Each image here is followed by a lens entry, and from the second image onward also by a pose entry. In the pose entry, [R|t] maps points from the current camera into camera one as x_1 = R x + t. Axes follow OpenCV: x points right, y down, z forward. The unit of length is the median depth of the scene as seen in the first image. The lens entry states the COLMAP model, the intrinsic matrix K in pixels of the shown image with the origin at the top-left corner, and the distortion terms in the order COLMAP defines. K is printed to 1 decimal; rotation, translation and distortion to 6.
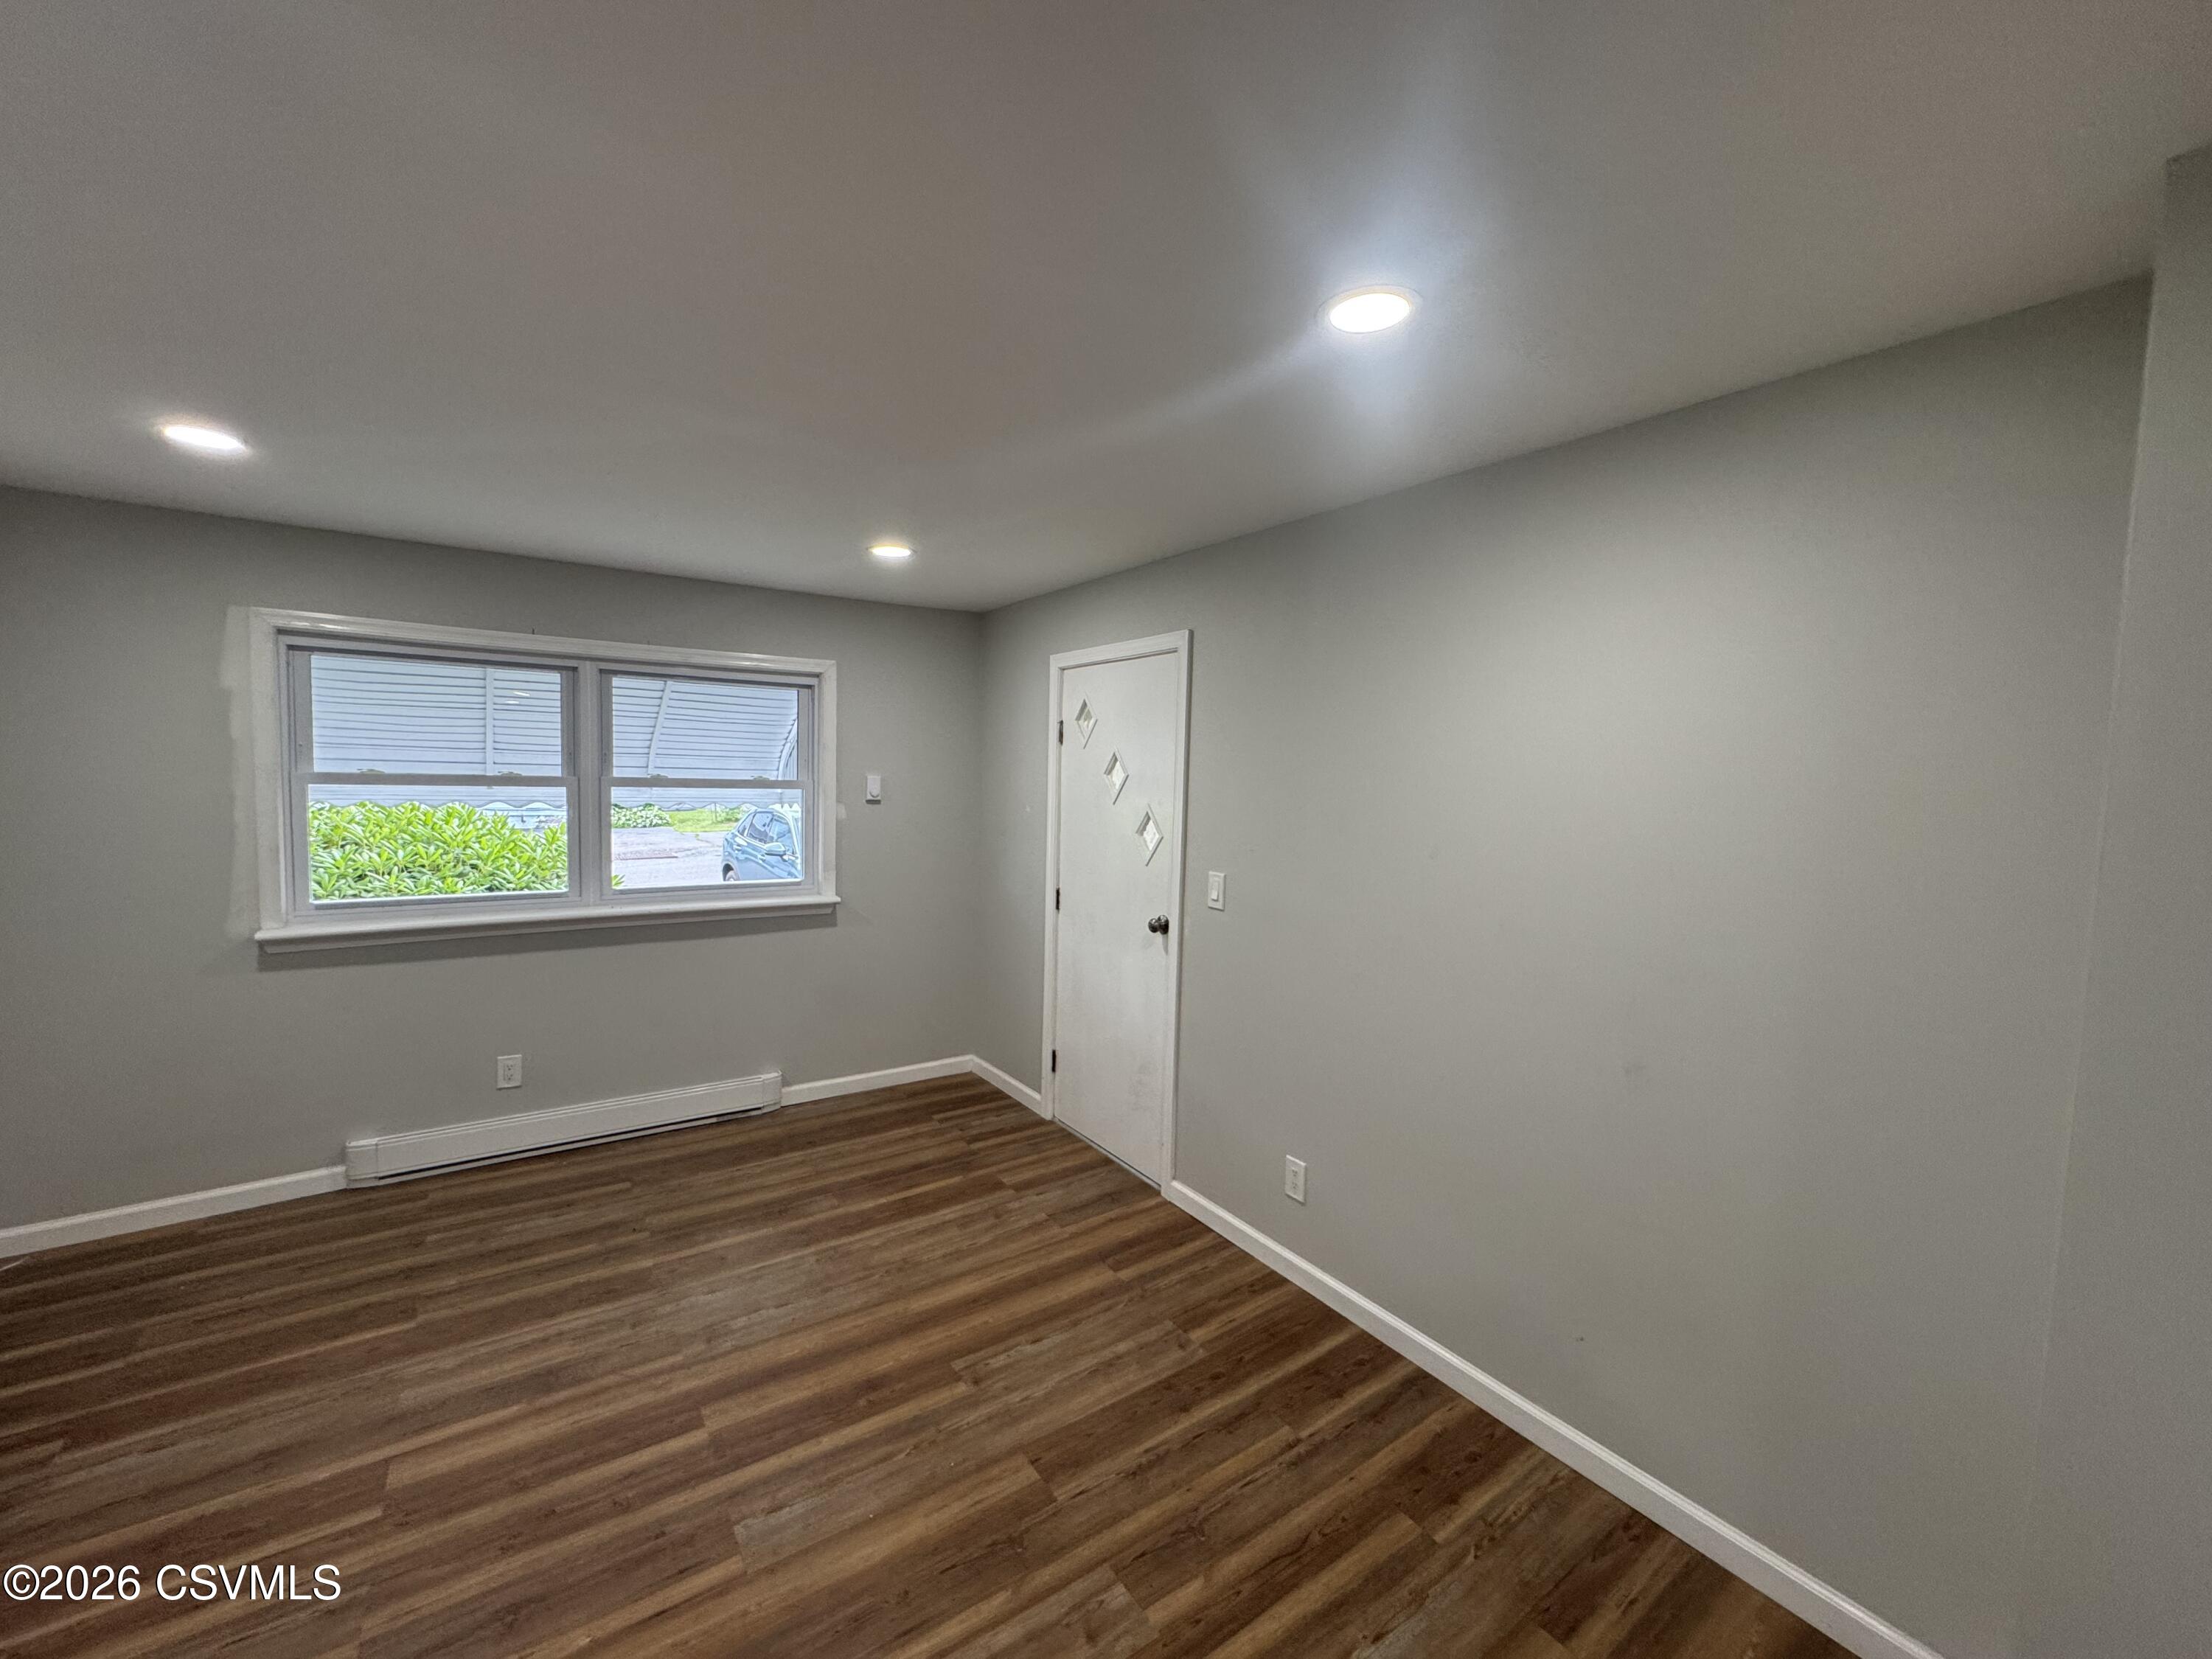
lens RADIAL K [[892.2, 0, 1106.0], [0, 892.2, 829.5], [0, 0, 1]] dist [0.018566, 0.000021]
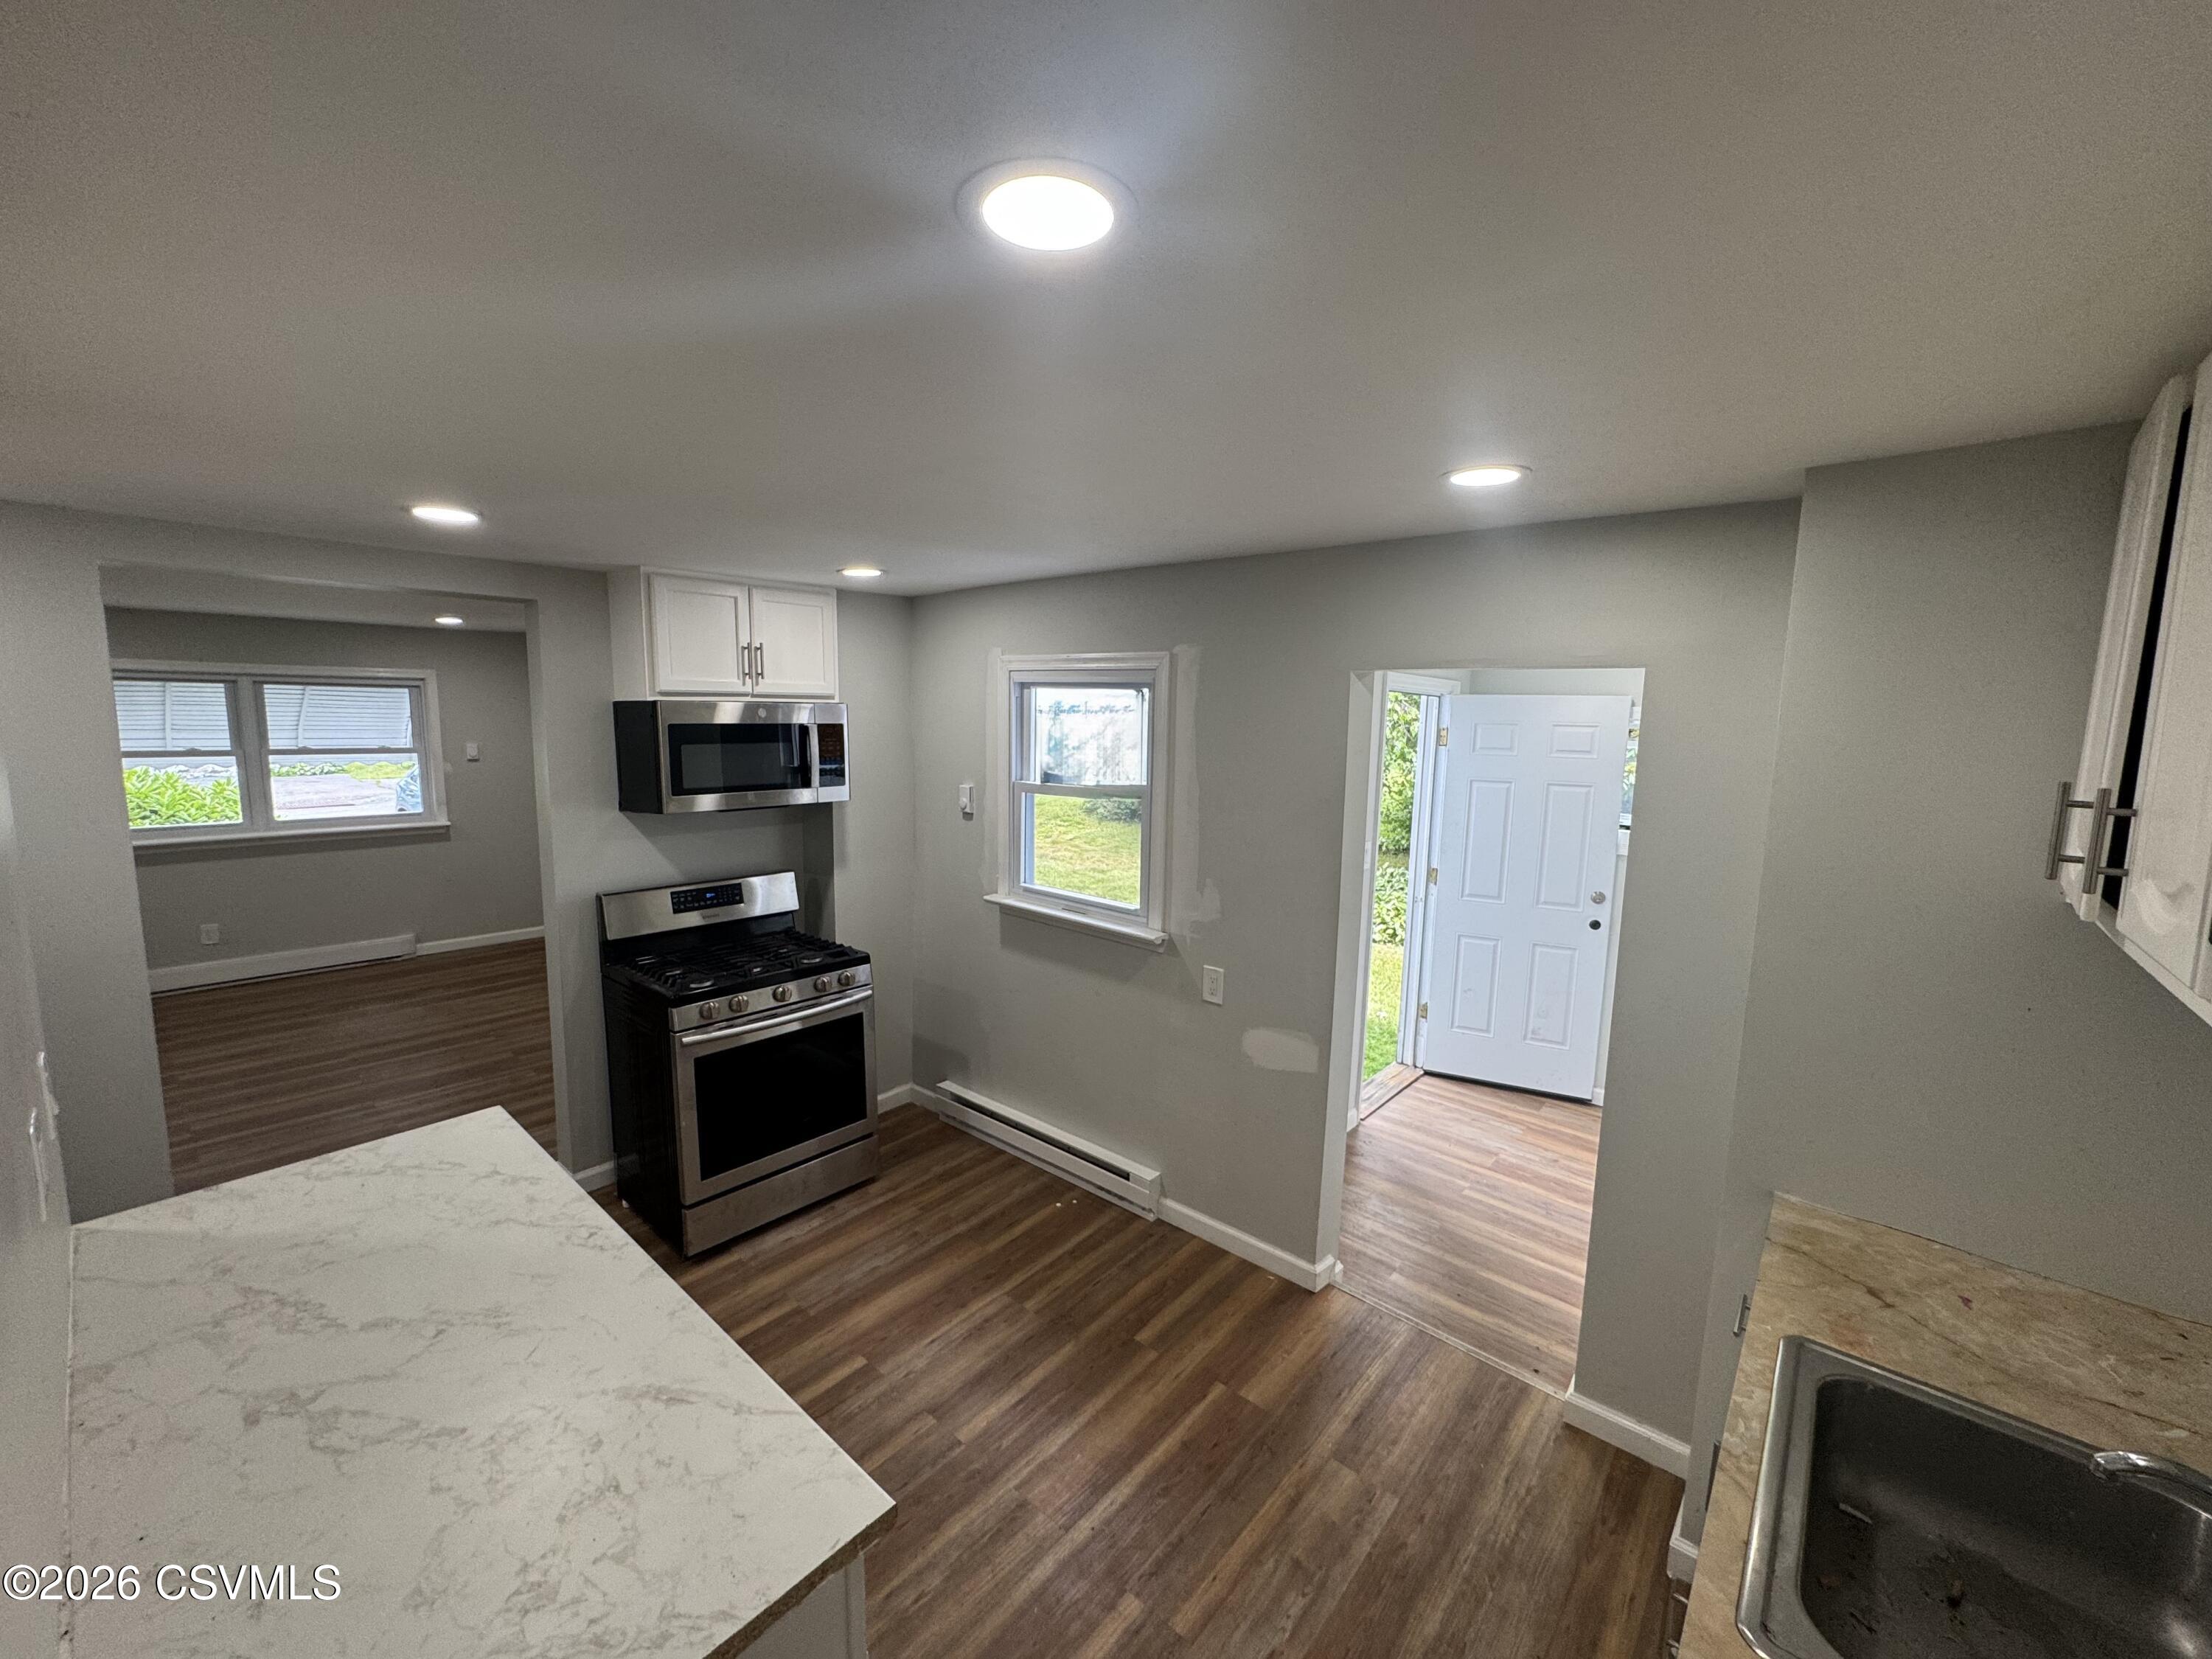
lens RADIAL K [[877.5, 0, 1106.0], [0, 877.5, 829.5], [0, 0, 1]] dist [0.002387, -0.000137]
pose [[0.967690, -0.036338, 0.249510, 0.476444], [0.017700, 0.996910, 0.076538, -0.009592], [-0.251520, -0.069649, 0.965343, -0.861049]]
